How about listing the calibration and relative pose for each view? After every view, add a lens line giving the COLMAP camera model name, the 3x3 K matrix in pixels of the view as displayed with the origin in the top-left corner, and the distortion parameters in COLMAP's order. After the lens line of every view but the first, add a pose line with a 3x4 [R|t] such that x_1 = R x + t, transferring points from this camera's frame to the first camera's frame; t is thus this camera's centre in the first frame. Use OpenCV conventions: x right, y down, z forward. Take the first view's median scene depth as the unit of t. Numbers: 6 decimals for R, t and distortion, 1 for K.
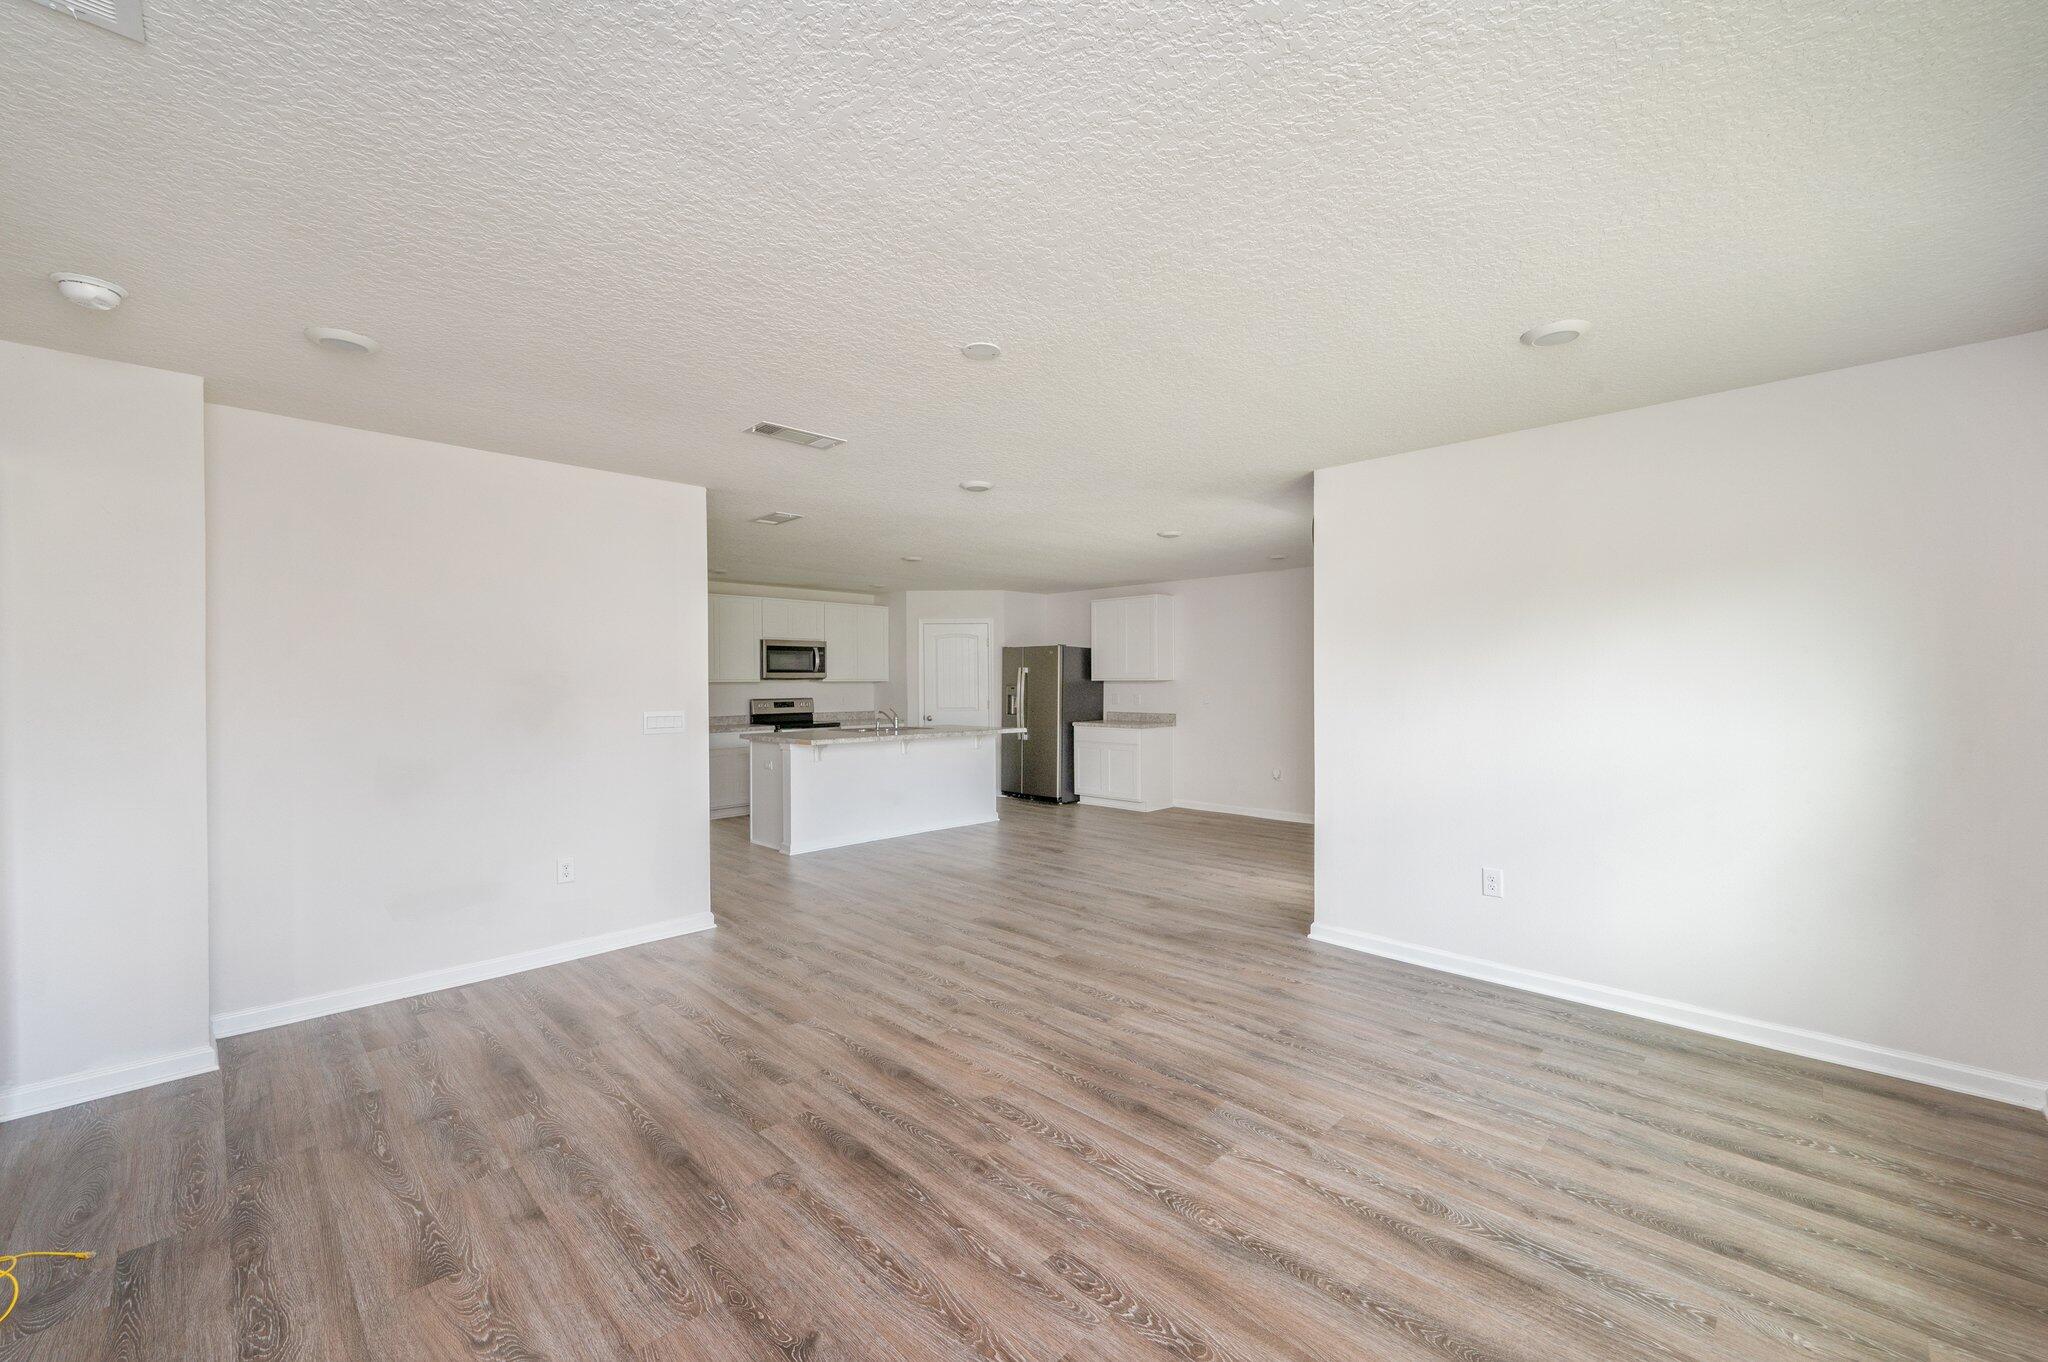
lens RADIAL K [[824.2, 0, 1030.2], [0, 824.2, 676.7], [0, 0, 1]] dist [0.004721, -0.000499]
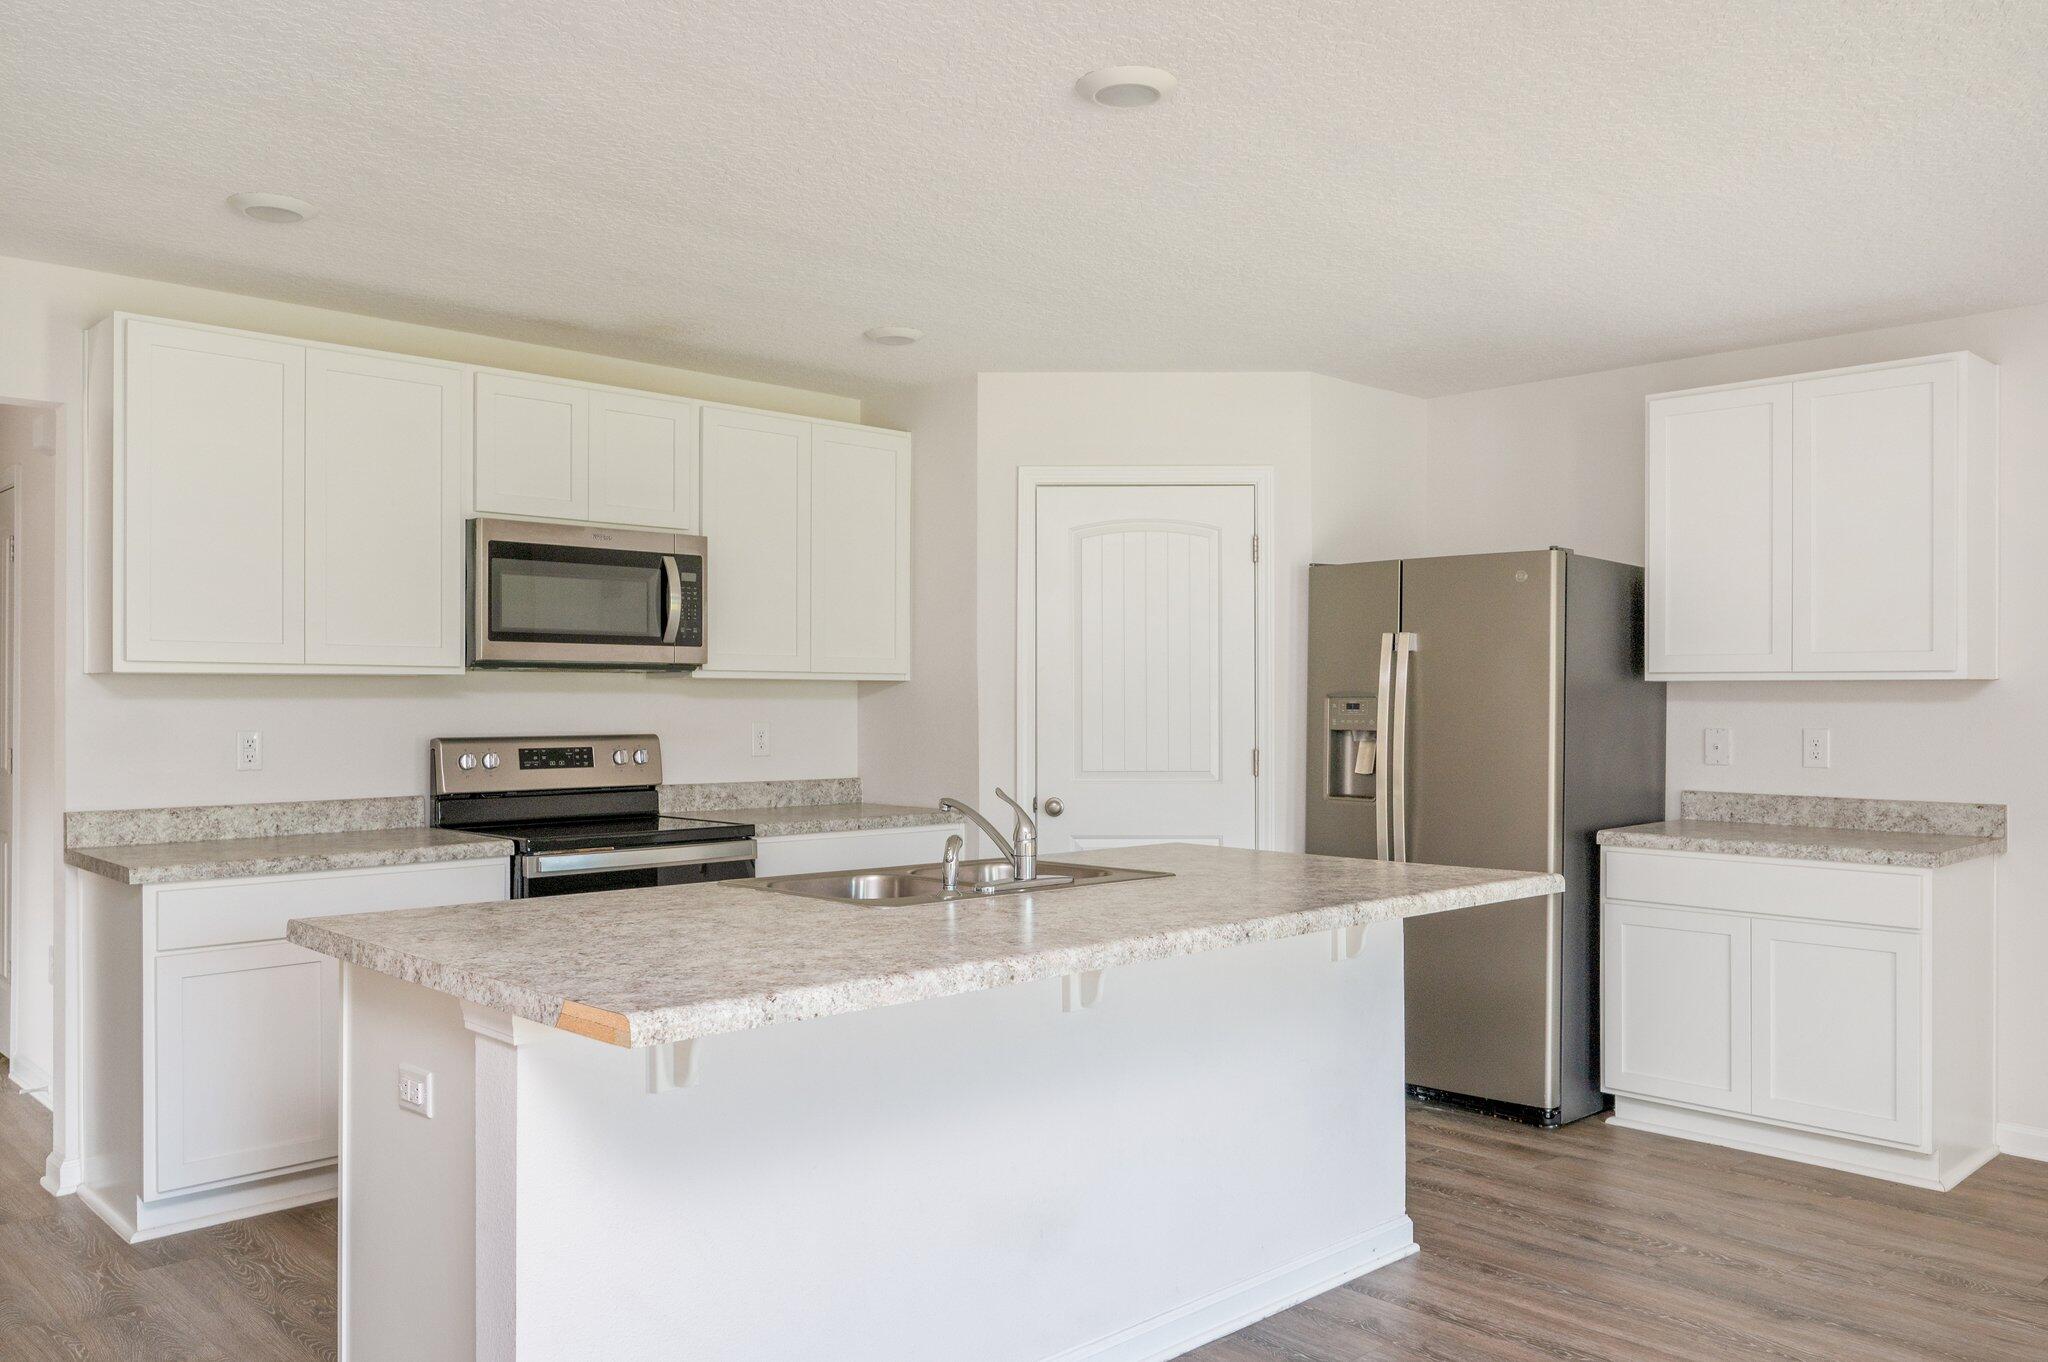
lens RADIAL K [[1539.8, 0, 1035.8], [0, 1539.8, 689.8], [0, 0, 1]] dist [0.009341, -0.009317]
pose [[0.999808, 0.007553, -0.018091, -0.335261], [-0.007475, 0.999962, 0.004376, 0.018909], [0.018124, -0.004240, 0.999827, 1.274257]]
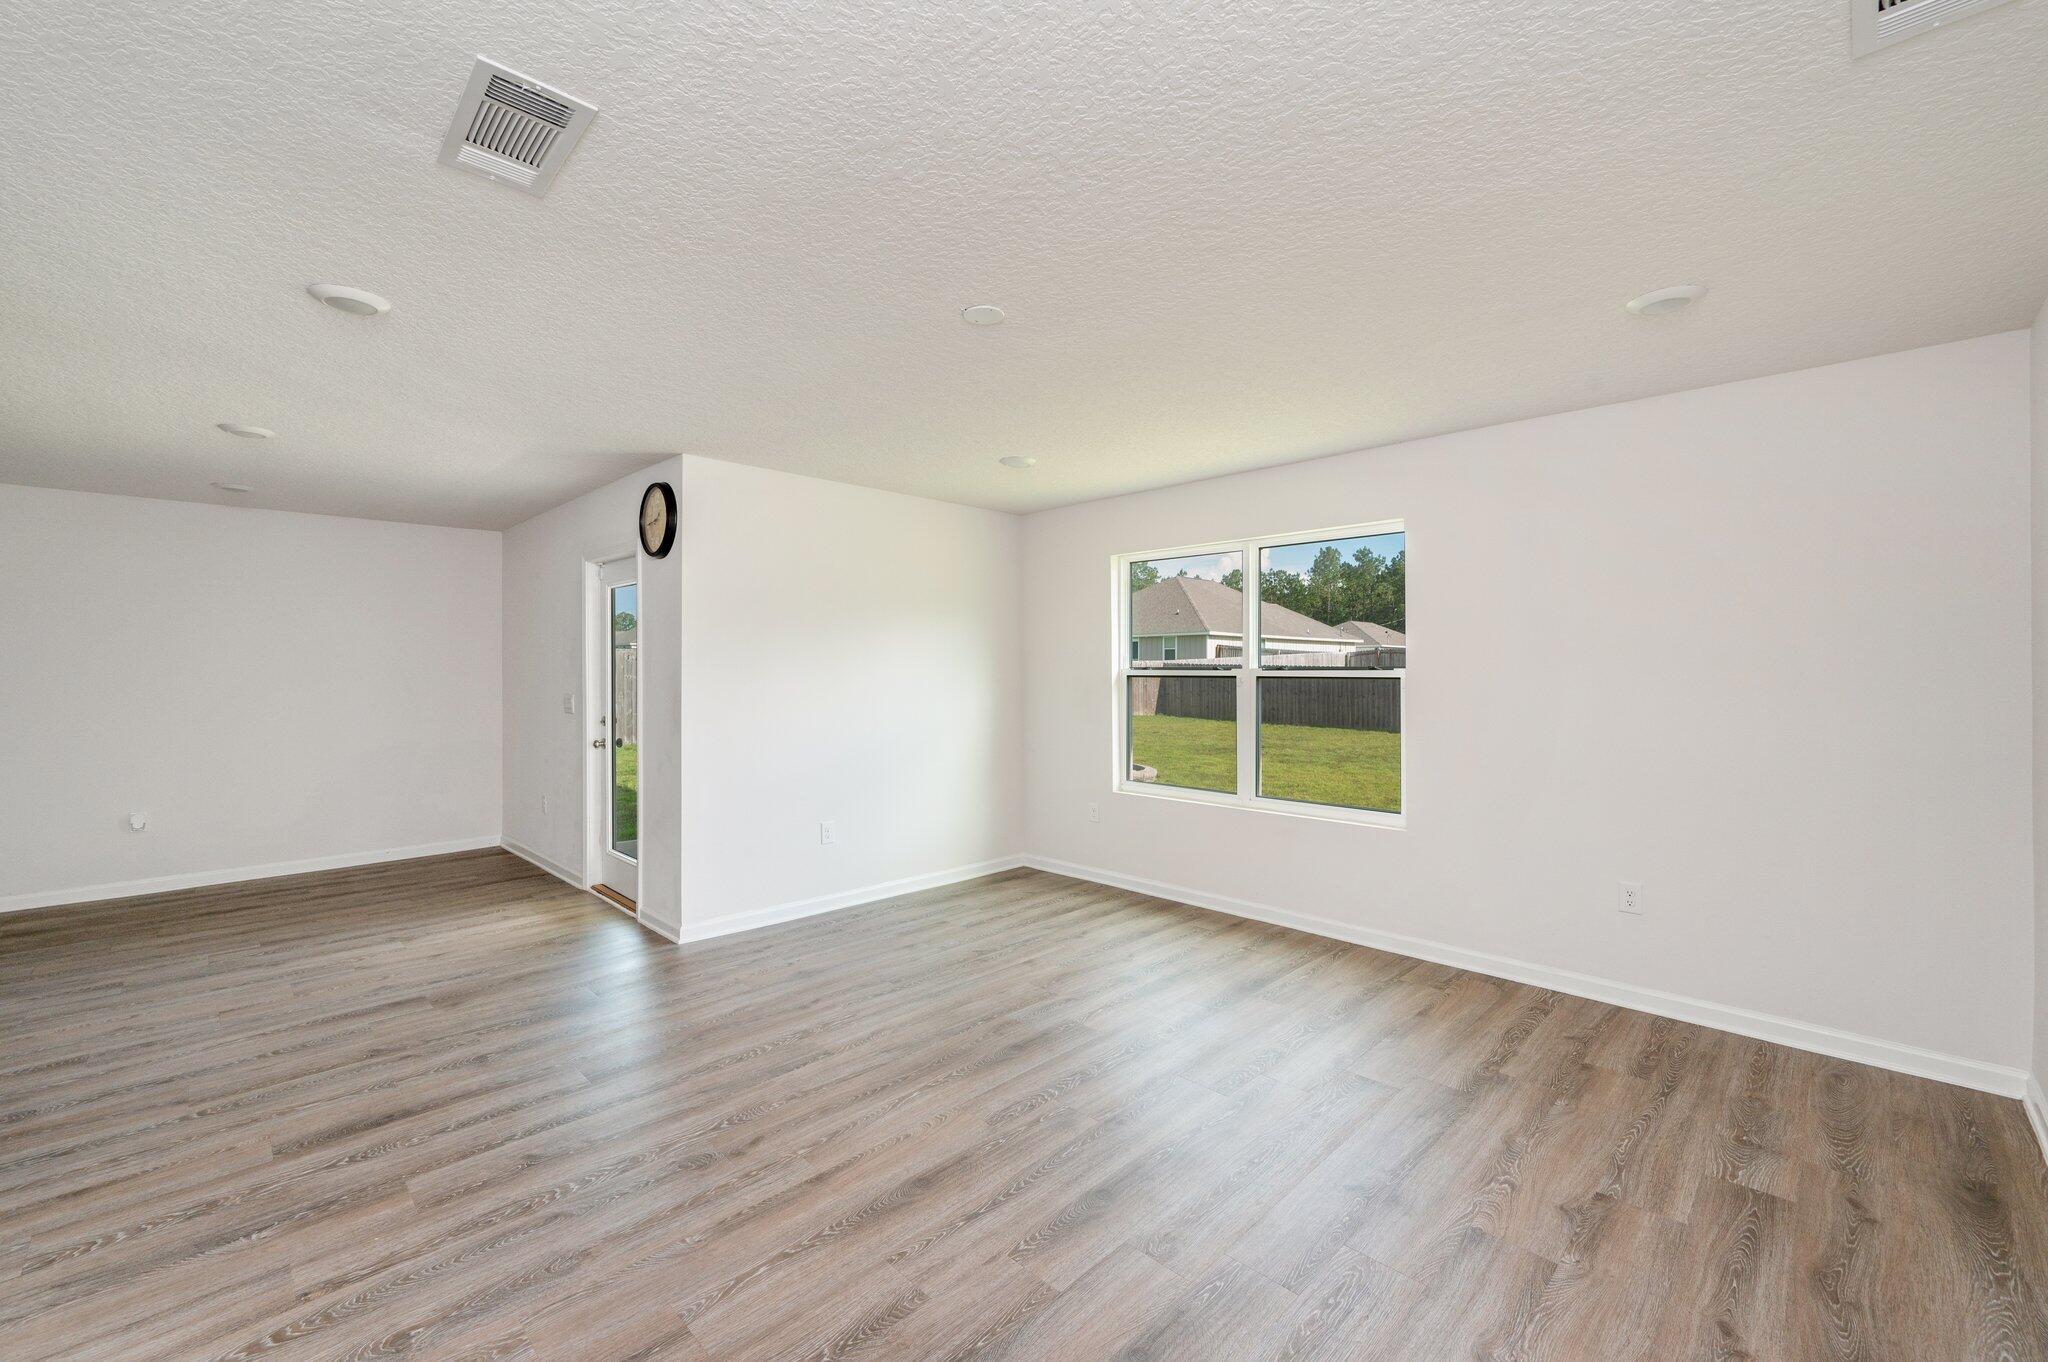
lens RADIAL K [[829.7, 0, 1023.6], [0, 829.7, 671.9], [0, 0, 1]] dist [0.001093, -0.000495]
pose [[0.005808, 0.001418, 0.999982, -0.783686], [-0.005254, 0.999985, -0.001388, 0.001727], [-0.999969, -0.005246, 0.005816, 0.757738]]
